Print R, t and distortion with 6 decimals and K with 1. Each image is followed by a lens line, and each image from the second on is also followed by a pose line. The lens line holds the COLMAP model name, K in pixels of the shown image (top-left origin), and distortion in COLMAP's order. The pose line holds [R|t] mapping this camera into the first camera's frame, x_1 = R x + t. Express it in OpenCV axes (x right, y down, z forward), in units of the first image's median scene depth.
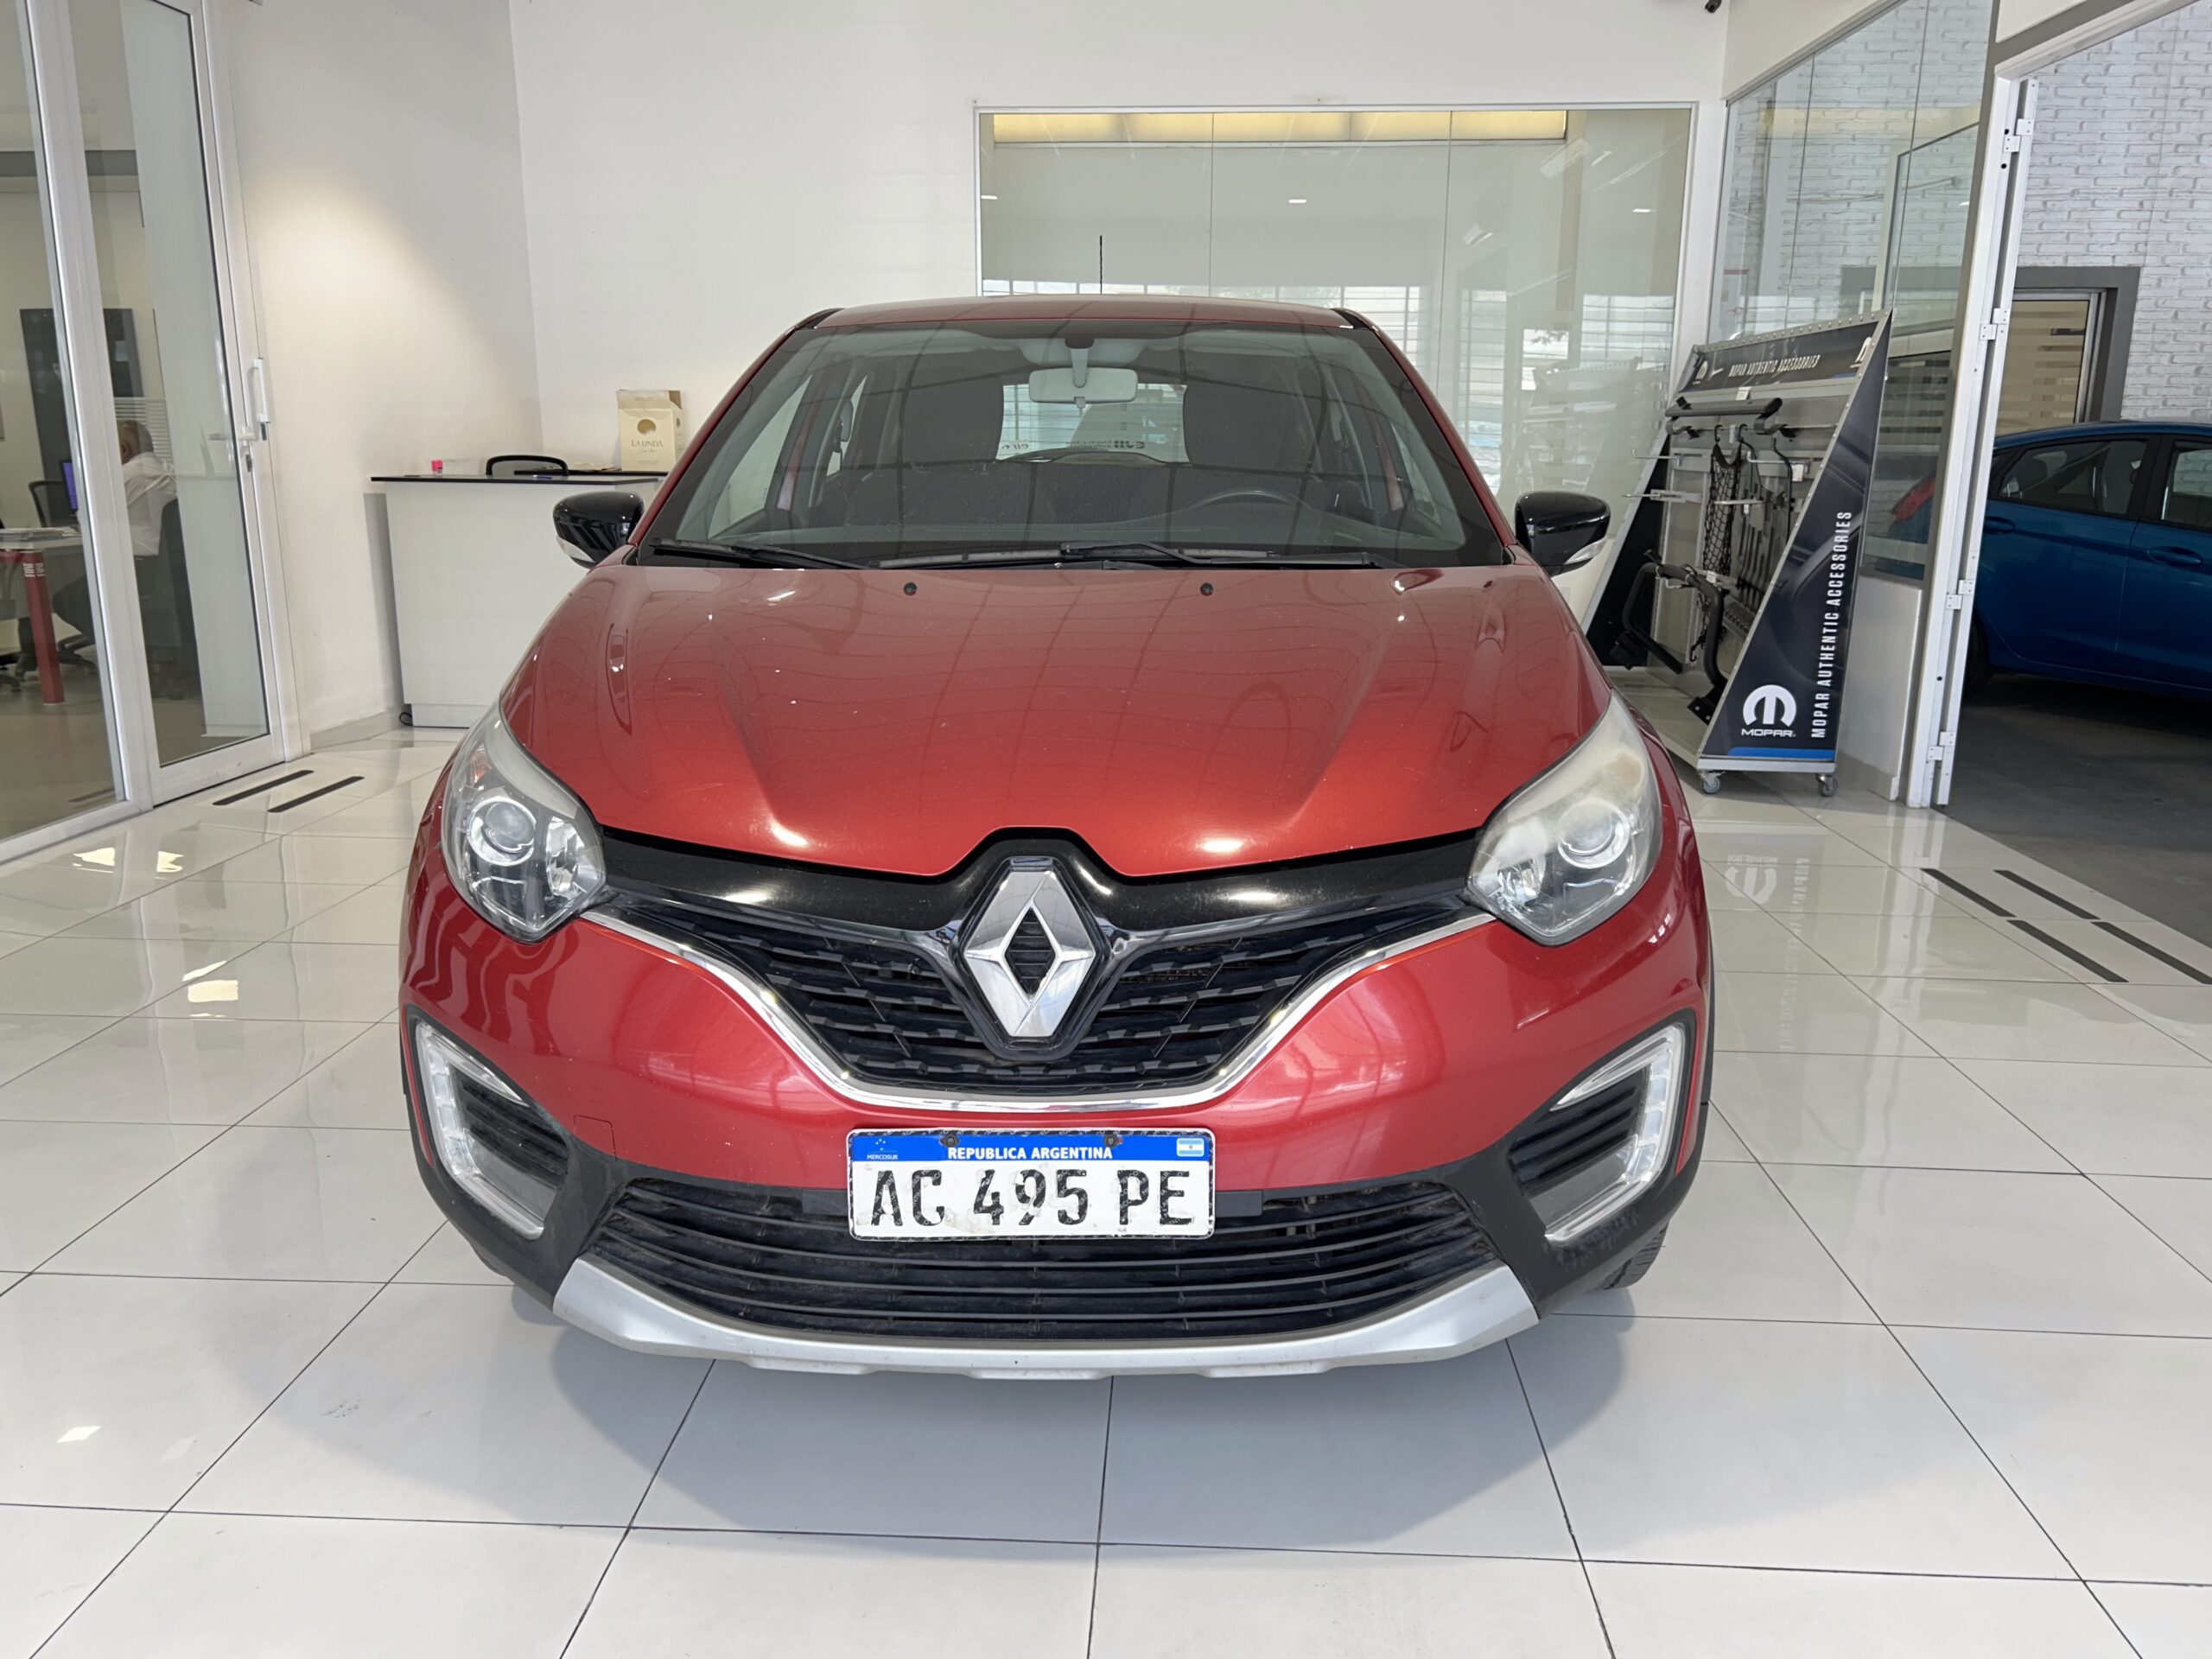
lens RADIAL K [[1659.9, 0, 1133.8], [0, 1659.9, 823.5], [0, 0, 1]] dist [0.065003, -0.061550]
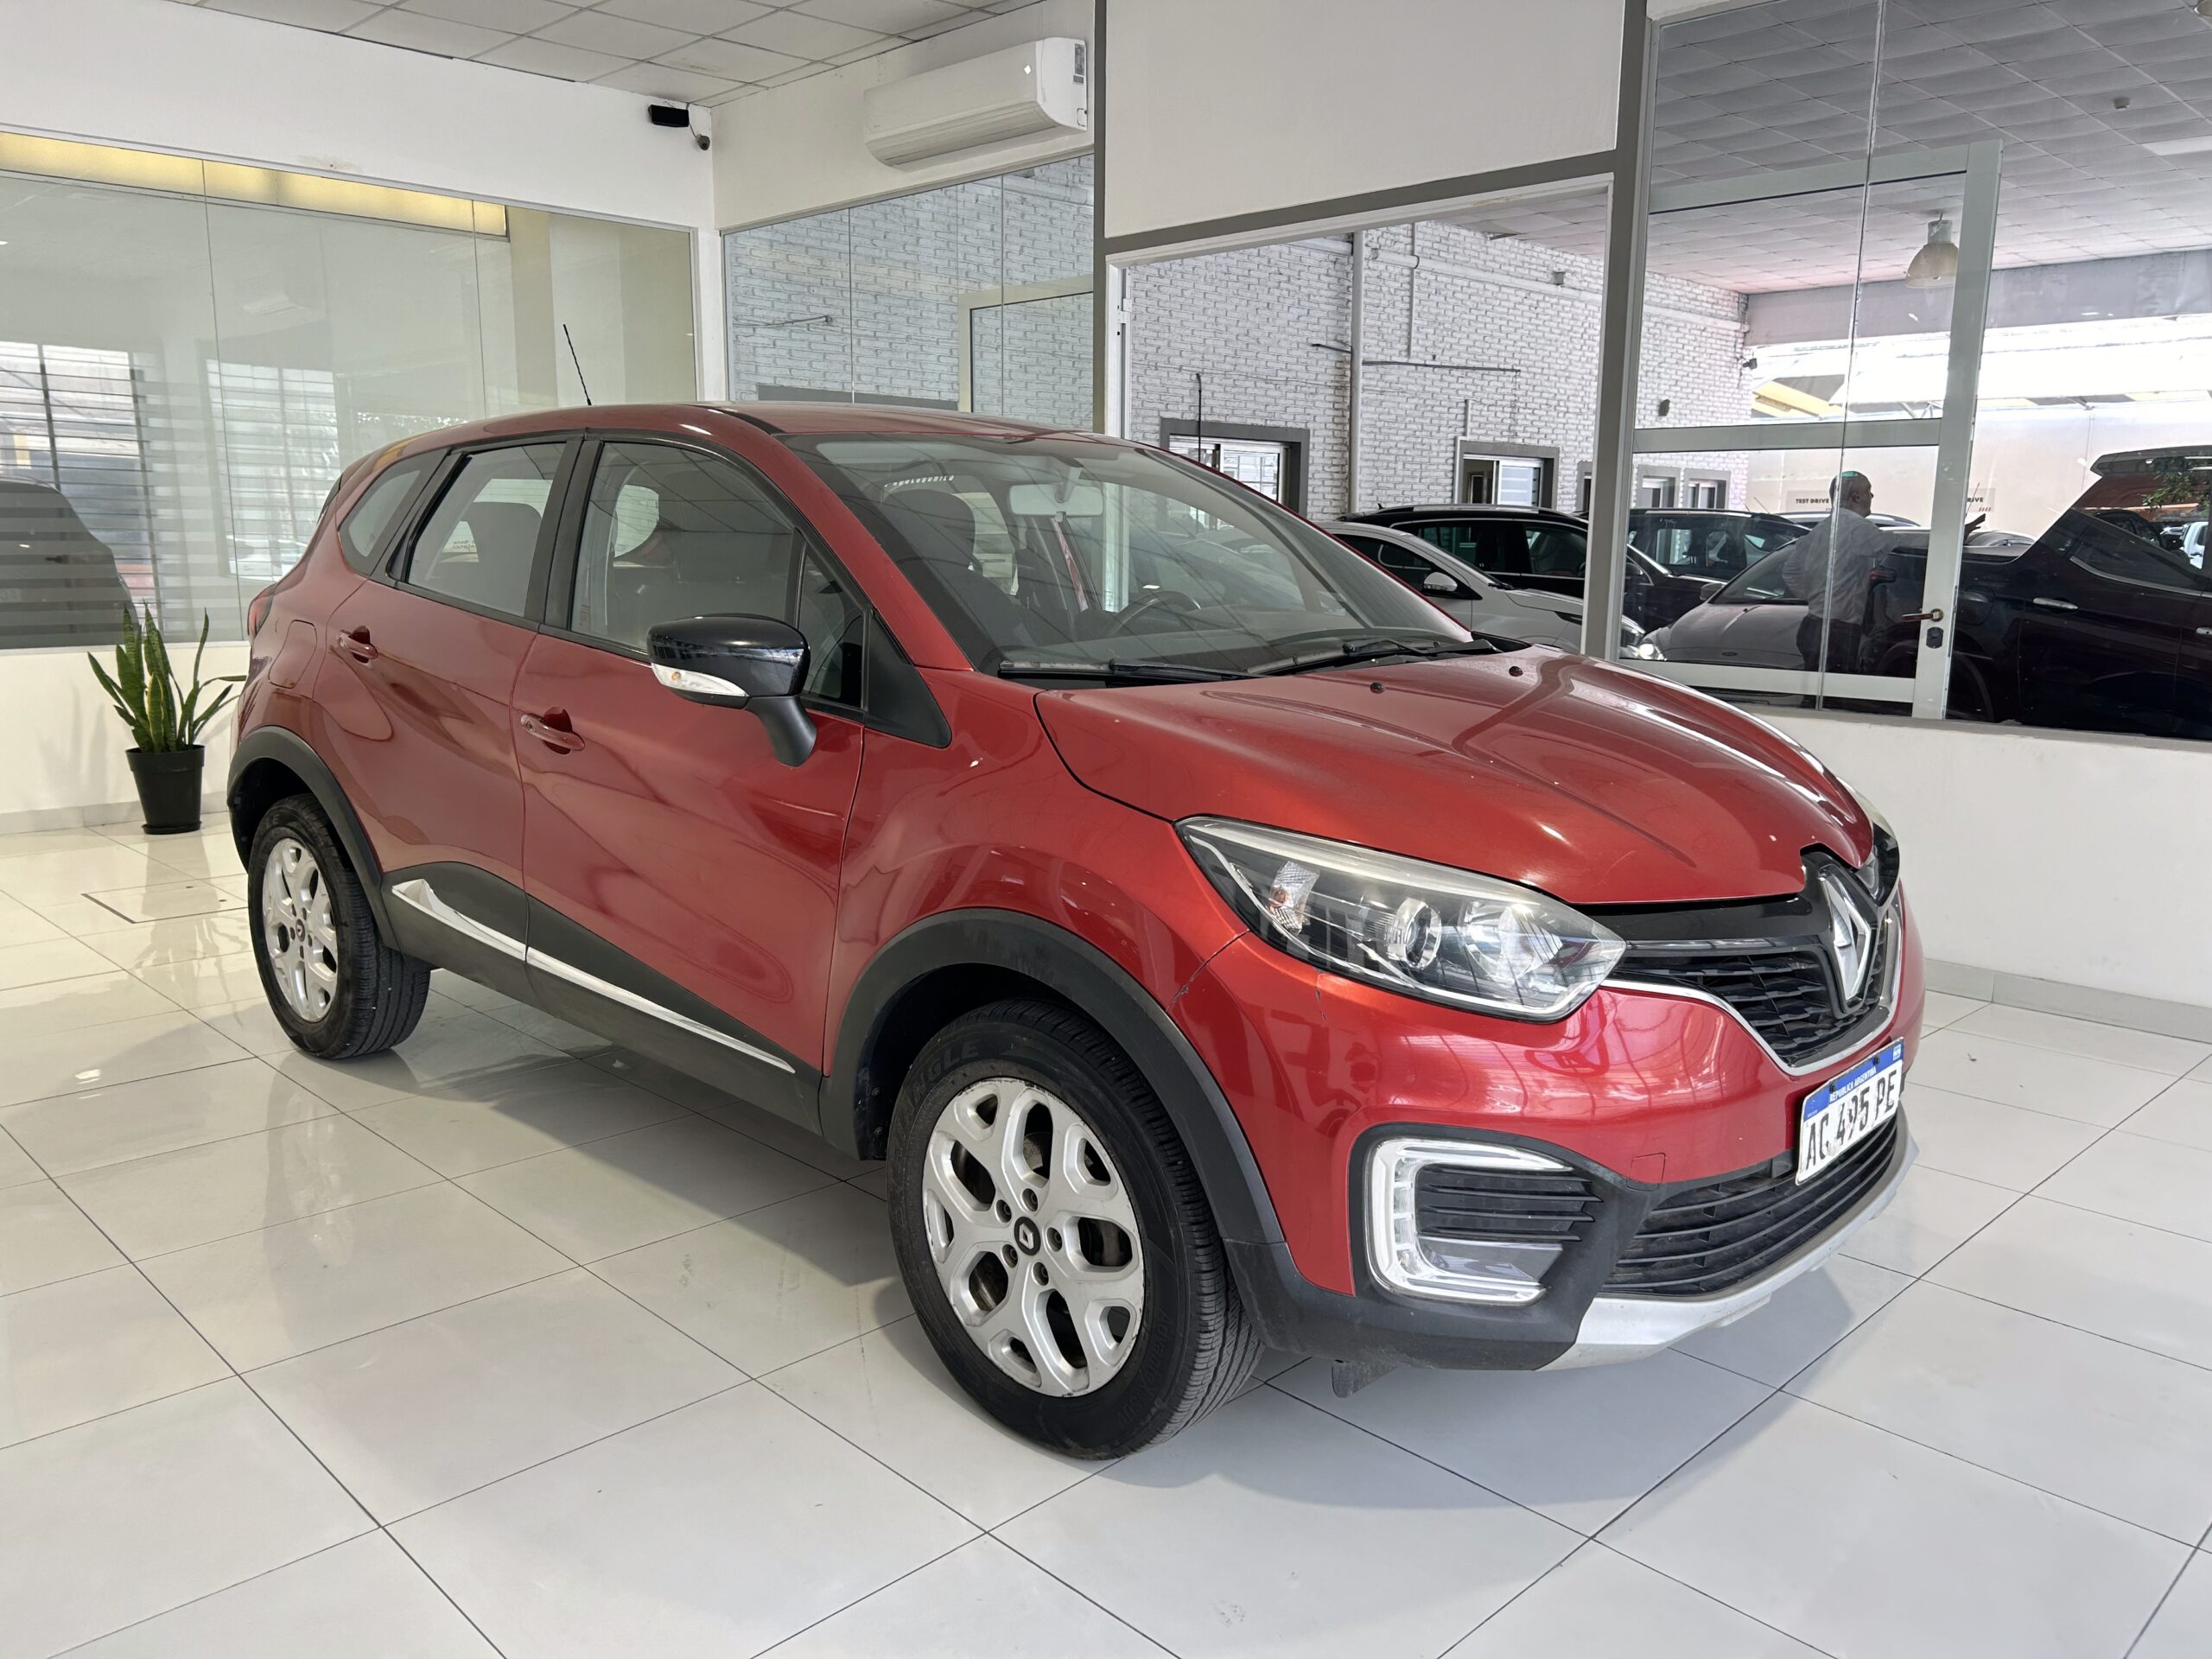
lens RADIAL K [[1690.1, 0, 1139.0], [0, 1690.1, 835.4], [0, 0, 1]] dist [0.019083, -0.003150]
pose [[0.670474, -0.129541, 0.730536, -1.423098], [0.163405, 0.986245, 0.024913, -0.128992], [-0.723715, 0.102669, 0.682419, 0.456324]]
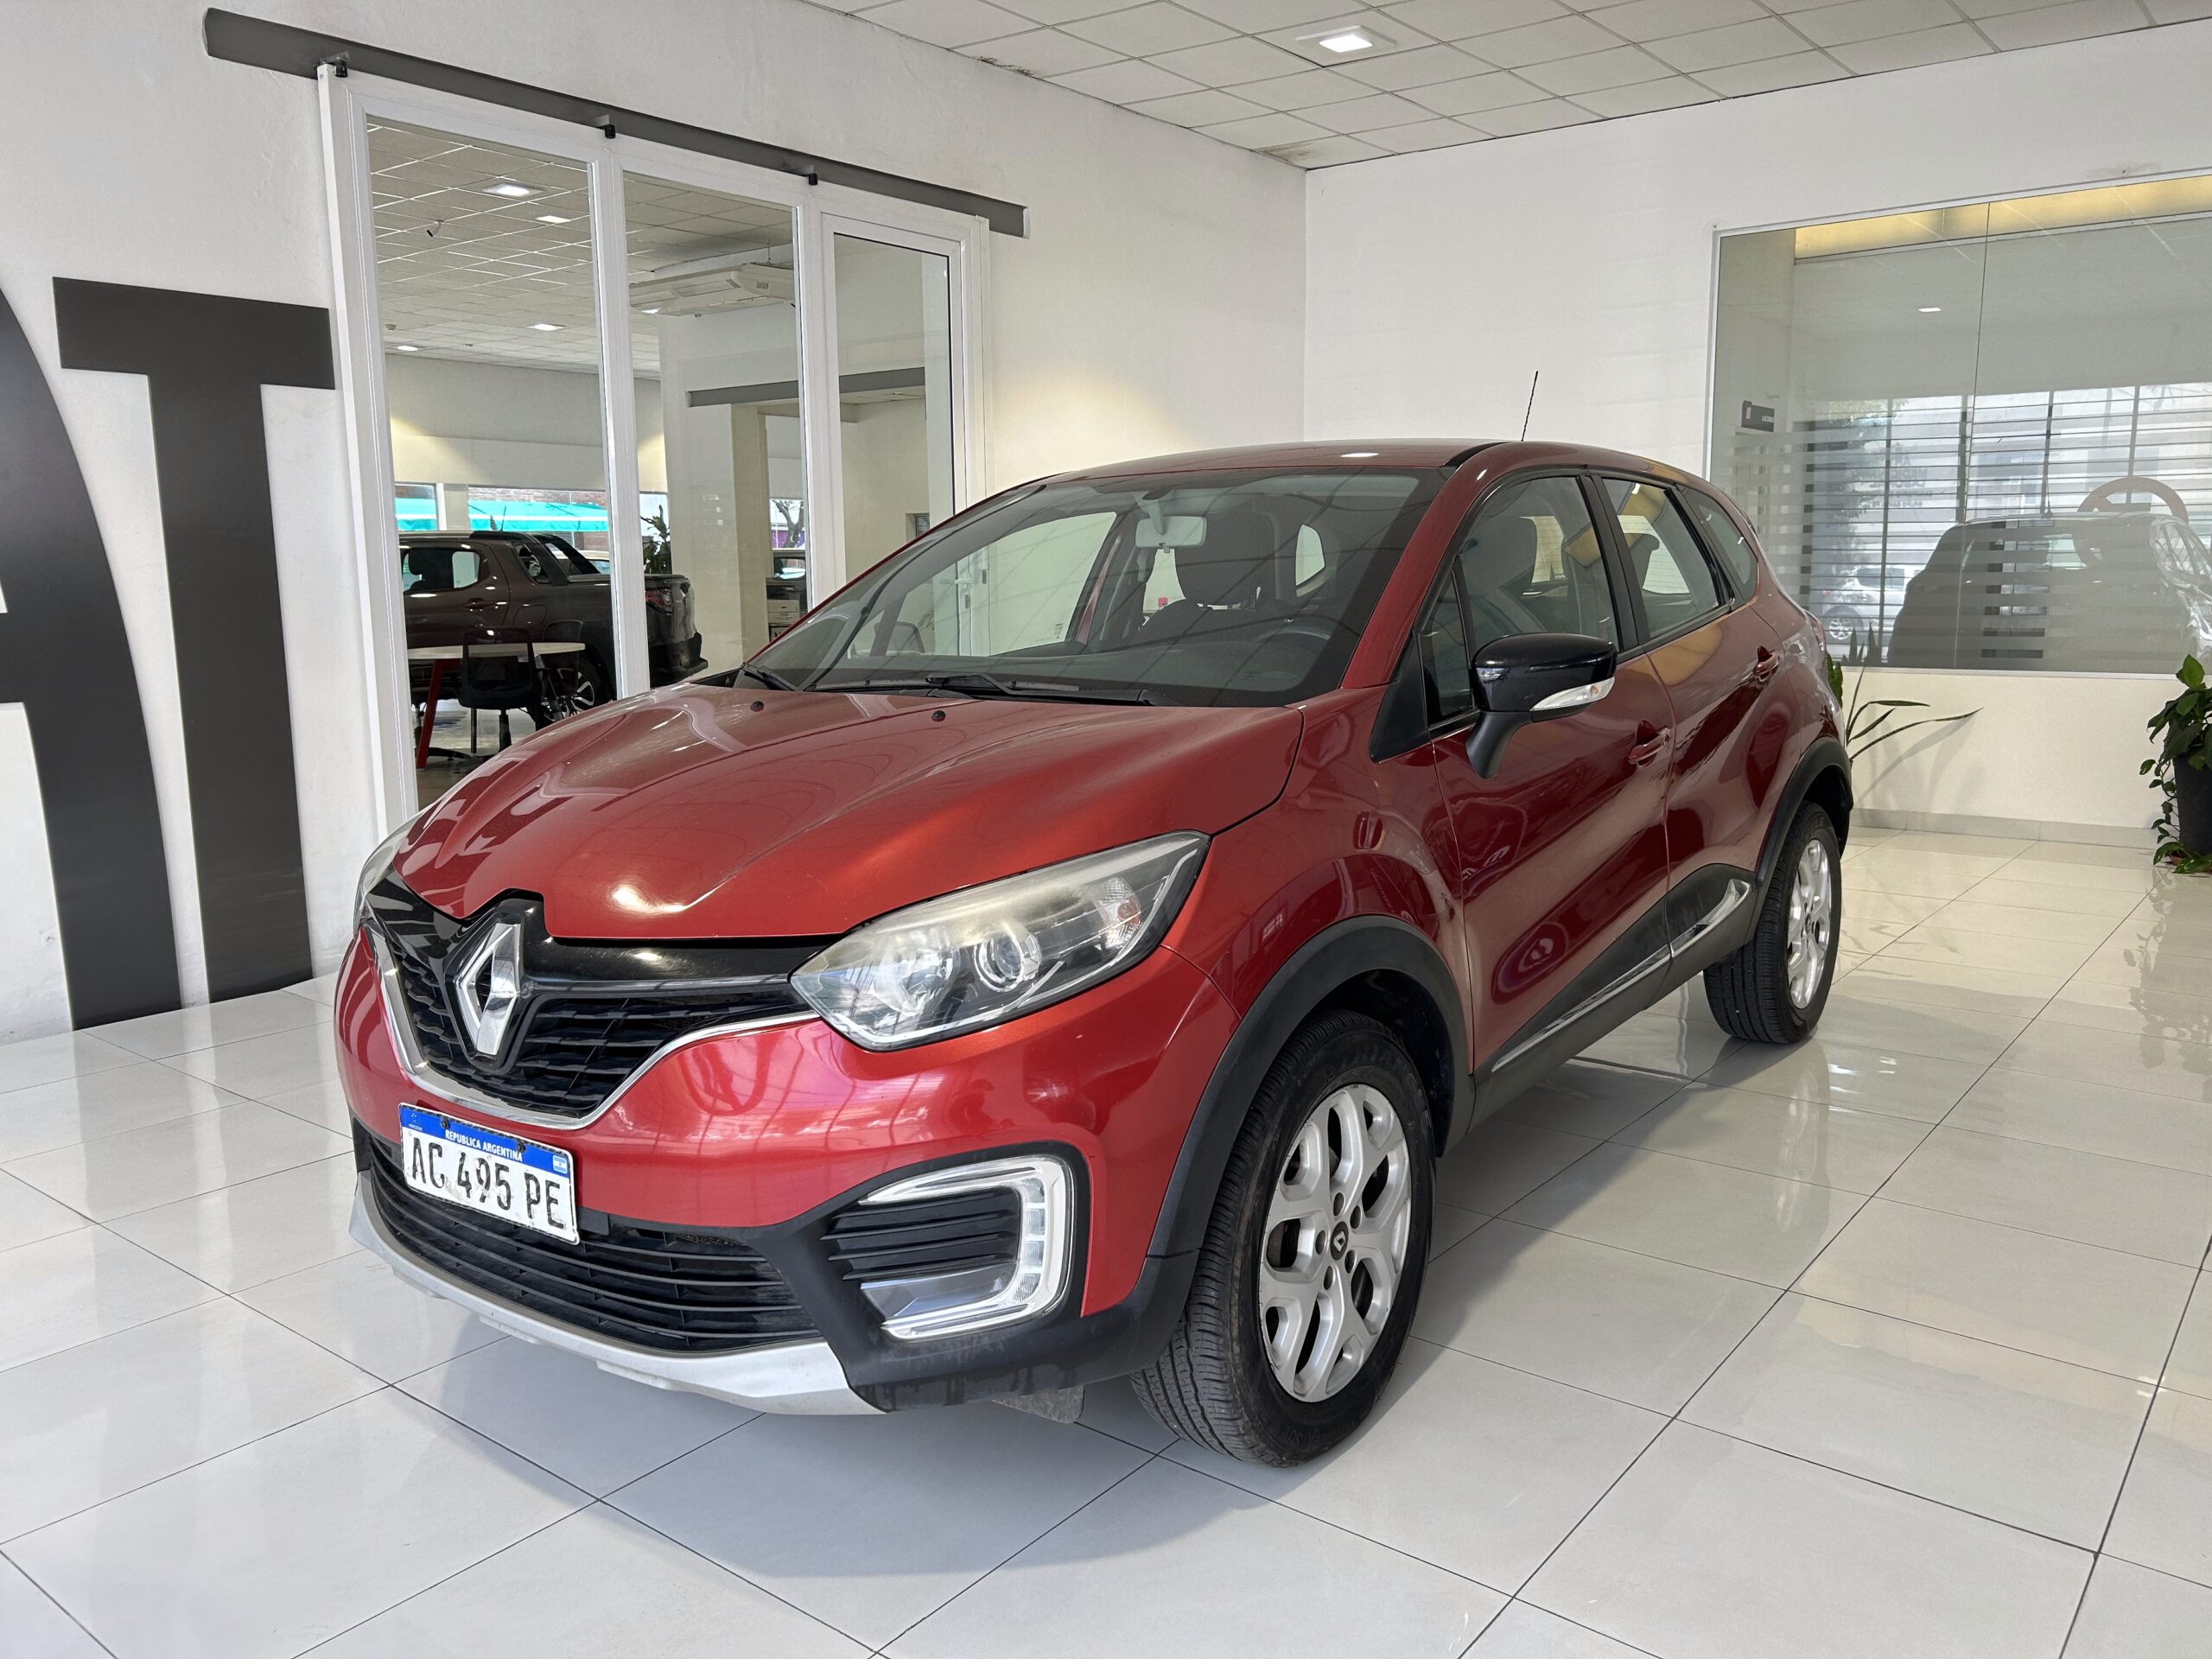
lens RADIAL K [[1690.1, 0, 1139.0], [0, 1690.1, 835.4], [0, 0, 1]] dist [0.019083, -0.003150]
pose [[0.810515, 0.077109, -0.580619, 1.073988], [-0.117173, 0.992604, -0.031744, -0.055246], [0.573877, 0.093762, 0.813556, 0.206885]]
